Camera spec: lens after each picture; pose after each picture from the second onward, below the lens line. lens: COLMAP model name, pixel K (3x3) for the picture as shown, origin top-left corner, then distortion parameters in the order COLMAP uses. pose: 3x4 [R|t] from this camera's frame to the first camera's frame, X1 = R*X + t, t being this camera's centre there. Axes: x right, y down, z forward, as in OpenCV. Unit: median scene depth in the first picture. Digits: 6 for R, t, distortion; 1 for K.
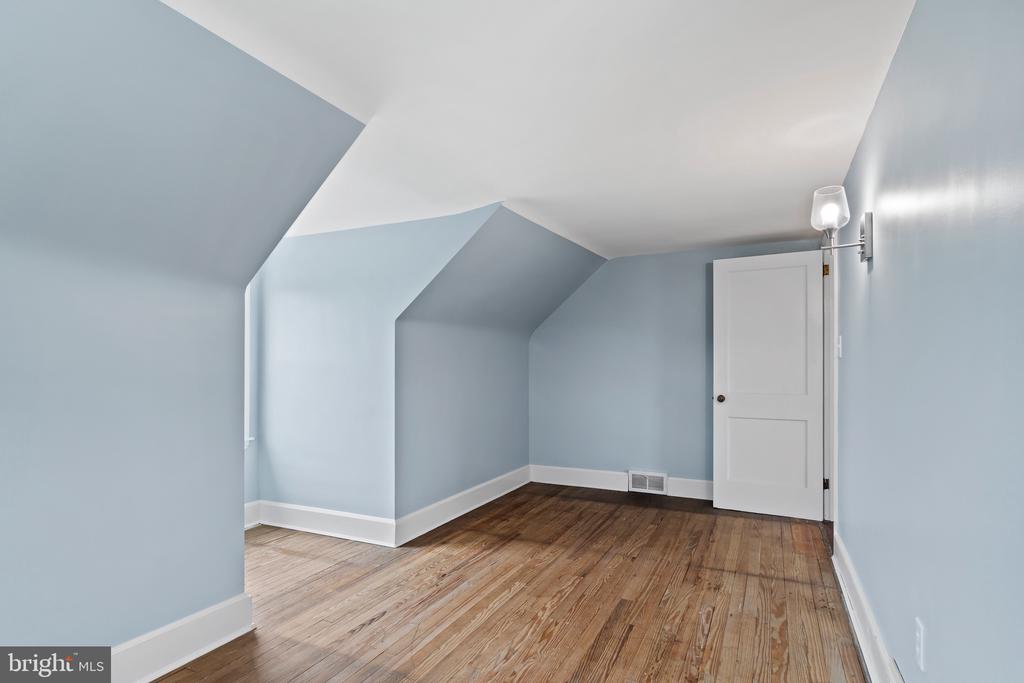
lens RADIAL K [[526.9, 0, 512.5], [0, 526.9, 347.5], [0, 0, 1]] dist [-0.010767, 0.006456]
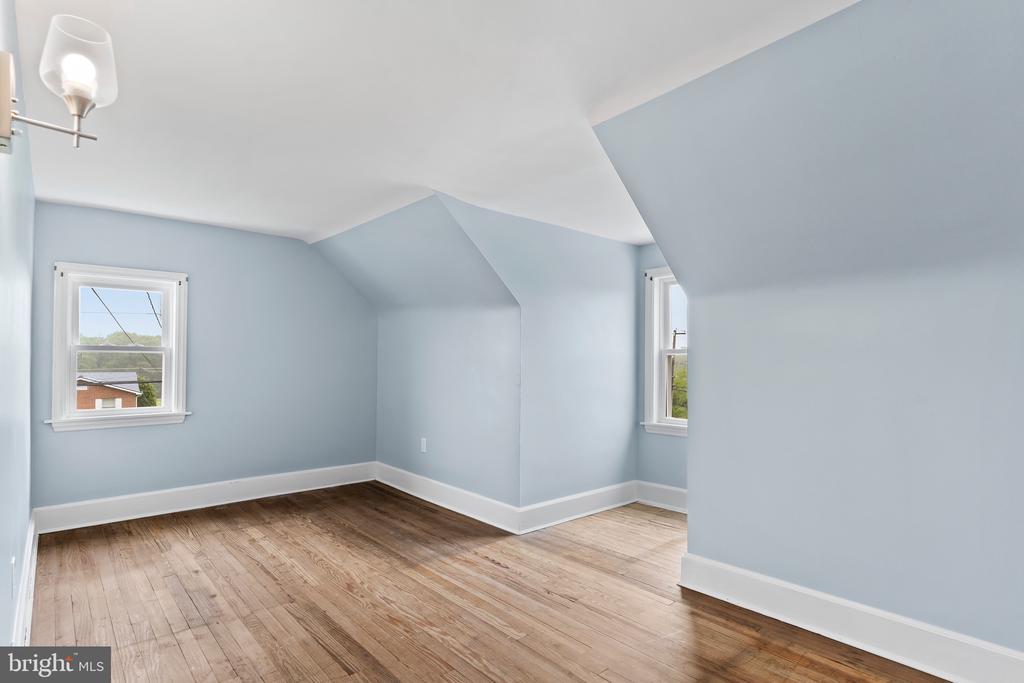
lens RADIAL K [[526.9, 0, 512.7], [0, 526.9, 346.2], [0, 0, 1]] dist [-0.010767, 0.006456]
pose [[-0.384325, -0.027425, -0.922791, 0.817330], [0.029104, 0.998702, -0.041802, 0.057723], [0.922739, -0.042923, -0.383027, 1.427818]]
